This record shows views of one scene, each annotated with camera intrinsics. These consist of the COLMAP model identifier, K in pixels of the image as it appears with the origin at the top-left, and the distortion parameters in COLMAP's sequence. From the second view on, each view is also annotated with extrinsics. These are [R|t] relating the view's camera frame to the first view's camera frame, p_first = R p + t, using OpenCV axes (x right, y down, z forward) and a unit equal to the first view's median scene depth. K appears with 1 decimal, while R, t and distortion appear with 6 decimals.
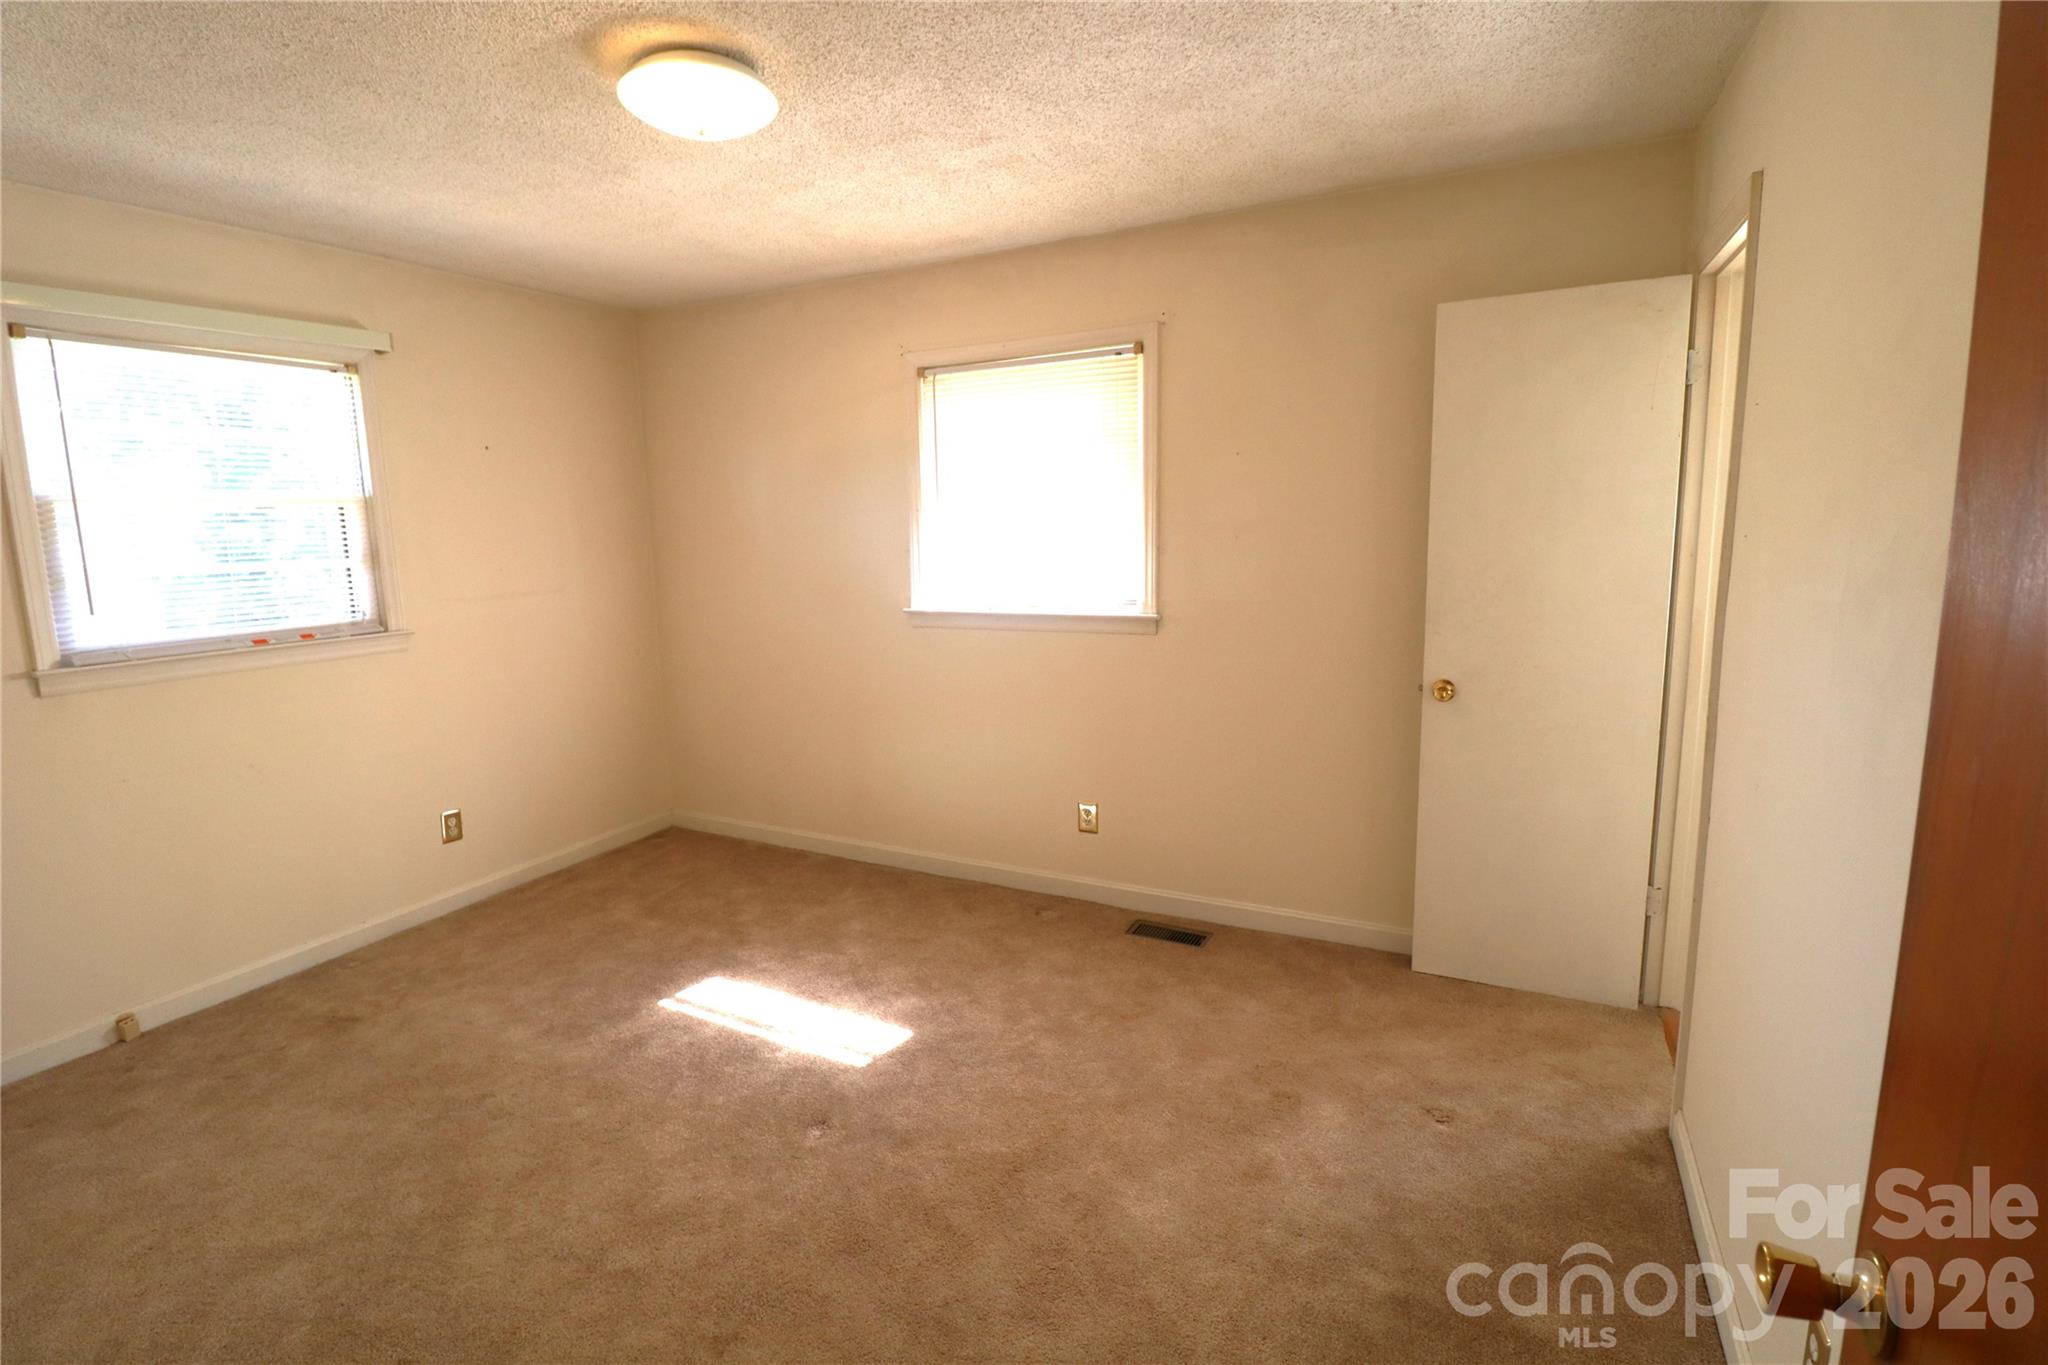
lens RADIAL K [[954.2, 0, 1004.1], [0, 954.2, 664.2], [0, 0, 1]] dist [-0.009982, -0.000287]
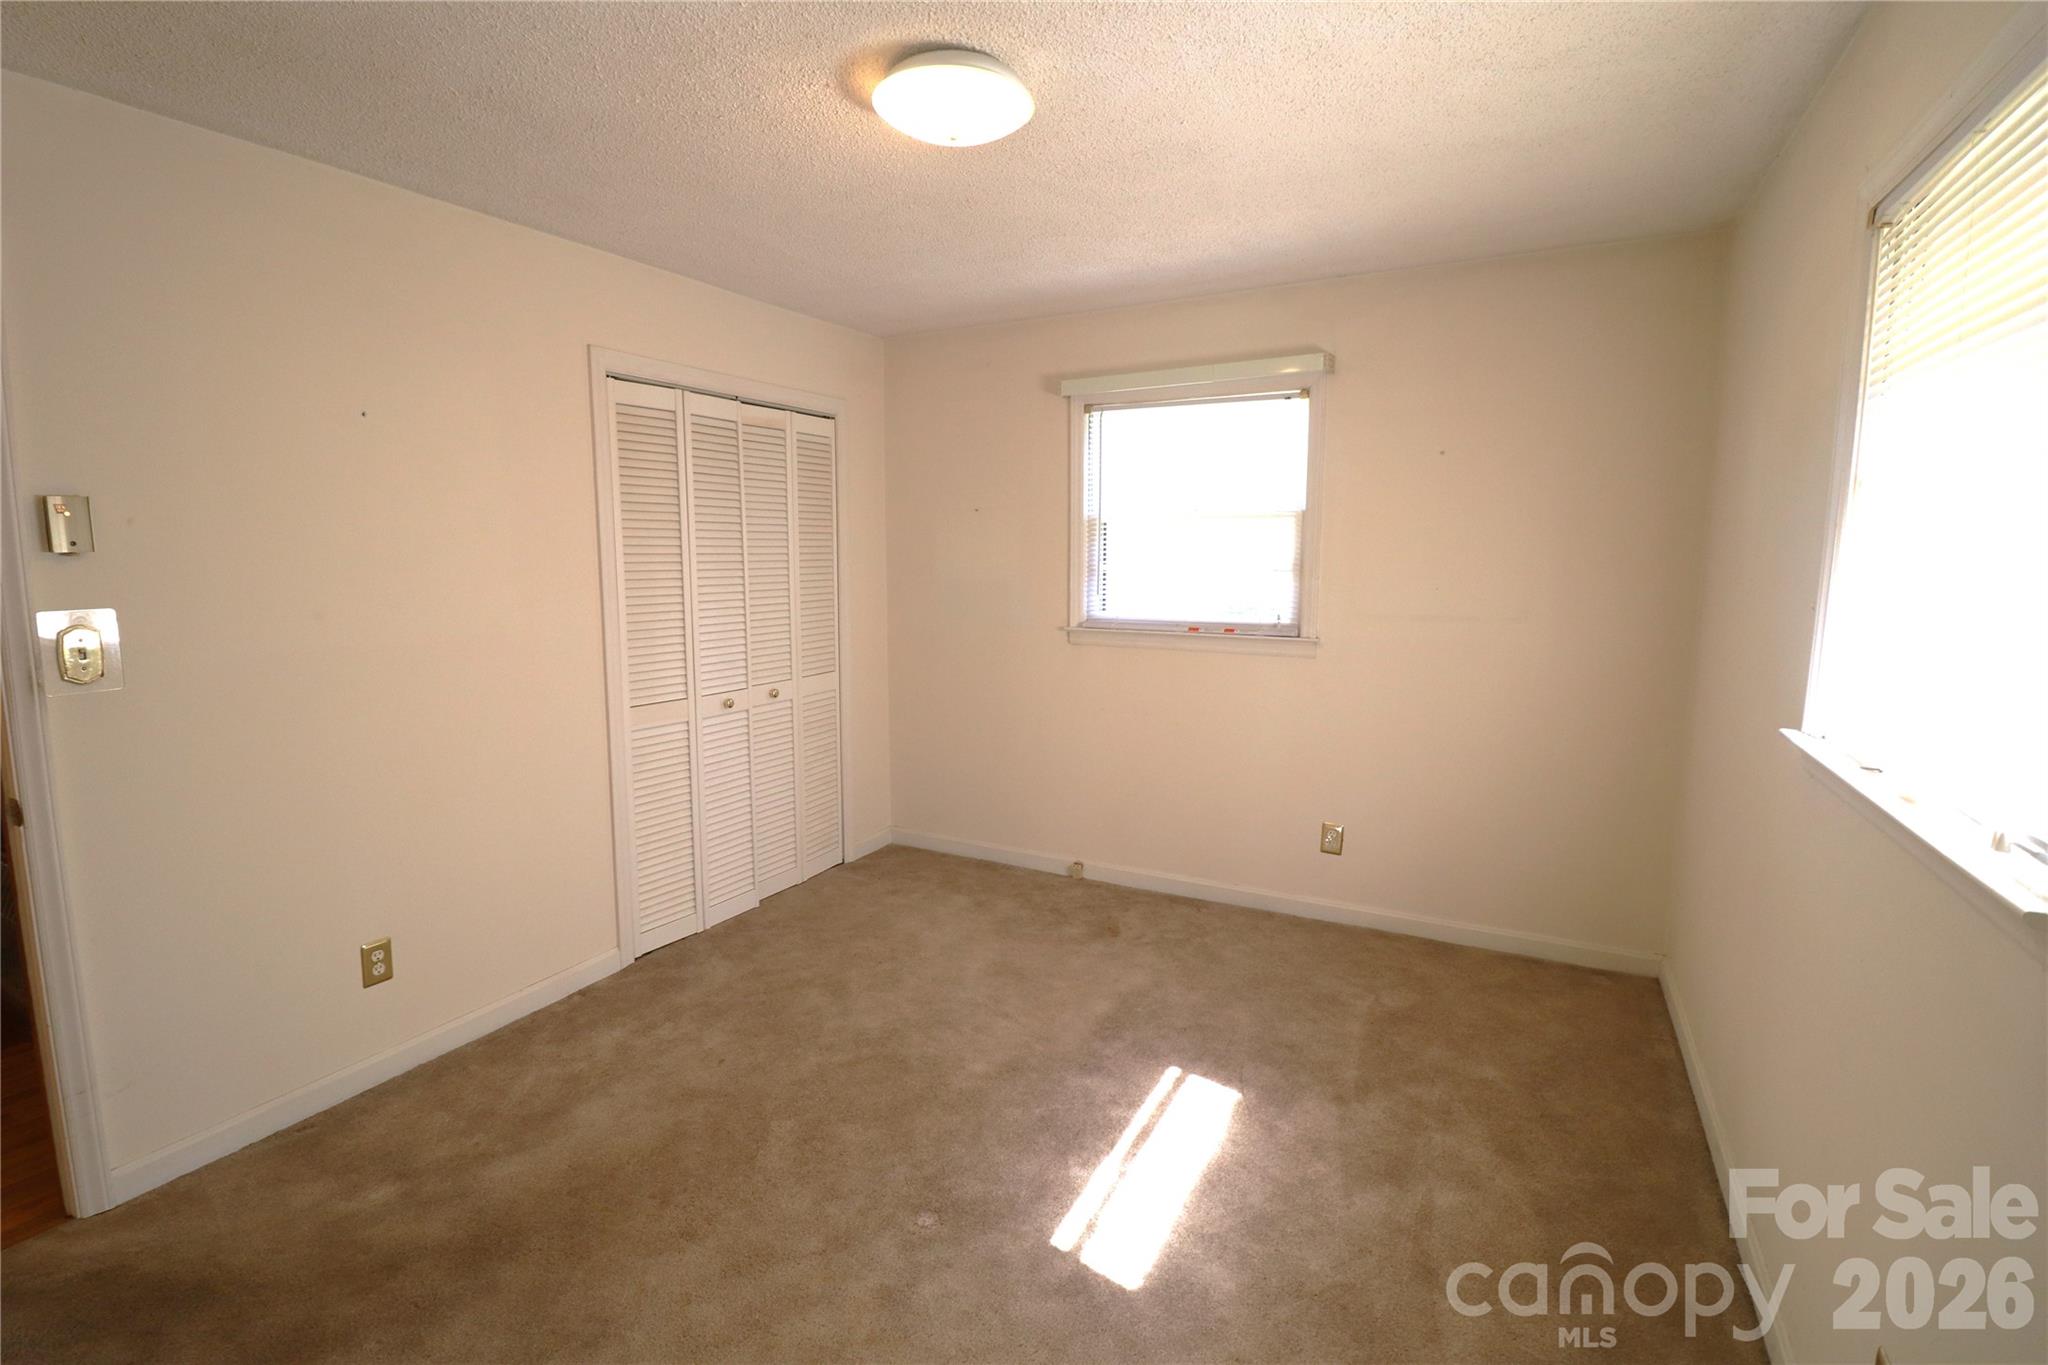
lens RADIAL K [[954.2, 0, 1004.1], [0, 954.2, 664.2], [0, 0, 1]] dist [-0.009982, -0.000287]
pose [[-0.036027, 0.144816, -0.988802, 0.472565], [-0.146811, 0.977943, 0.148575, -0.128285], [0.988508, 0.150520, -0.013972, 0.775014]]
